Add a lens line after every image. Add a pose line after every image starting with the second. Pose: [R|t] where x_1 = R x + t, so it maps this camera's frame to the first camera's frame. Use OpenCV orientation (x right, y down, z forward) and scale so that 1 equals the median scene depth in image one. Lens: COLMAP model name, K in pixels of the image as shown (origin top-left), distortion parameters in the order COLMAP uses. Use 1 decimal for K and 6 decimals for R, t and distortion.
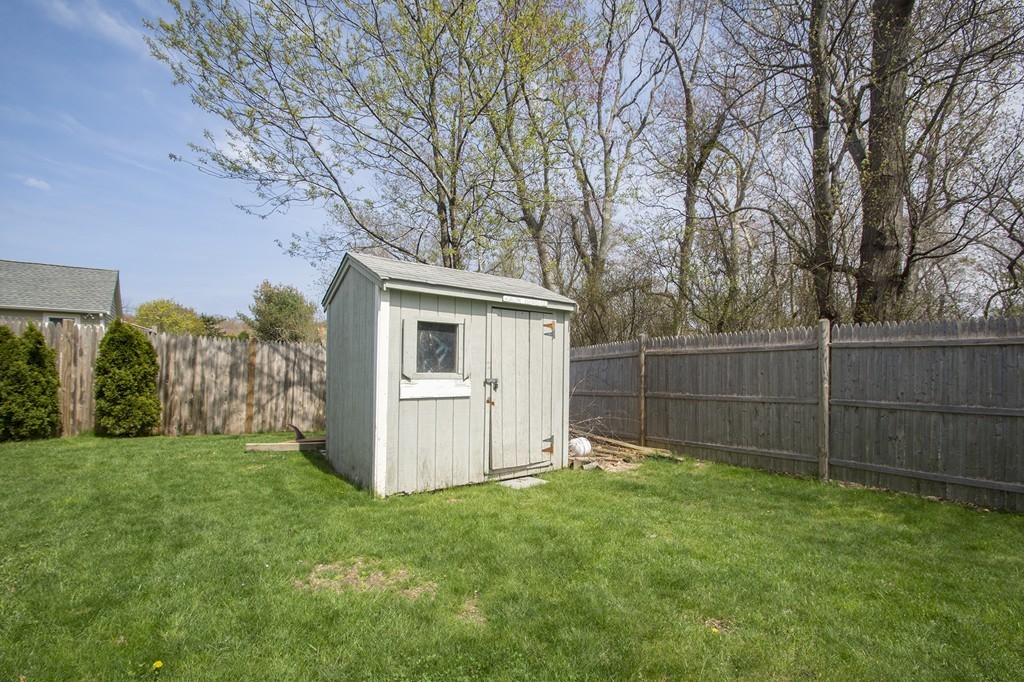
lens RADIAL K [[449.4, 0, 508.7], [0, 449.4, 363.7], [0, 0, 1]] dist [0.017765, -0.021491]
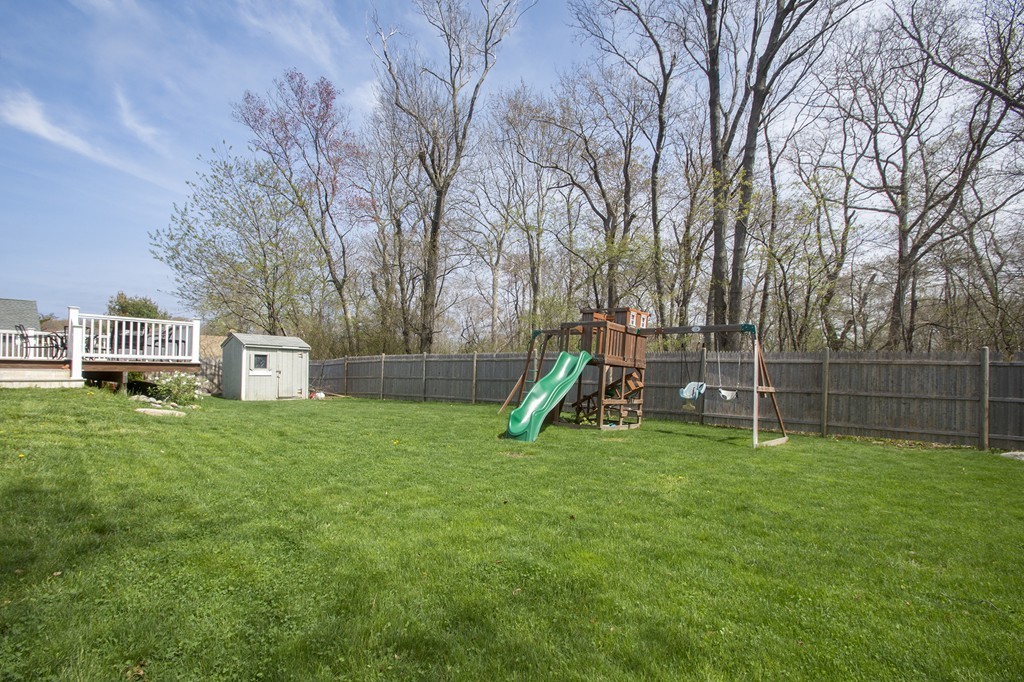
lens RADIAL K [[449.4, 0, 508.7], [0, 449.4, 363.7], [0, 0, 1]] dist [0.017765, -0.021491]
pose [[0.961118, 0.002987, 0.276120, 0.726286], [-0.001795, 0.999988, -0.004569, -0.005106], [-0.276131, 0.003896, 0.961112, -2.914361]]
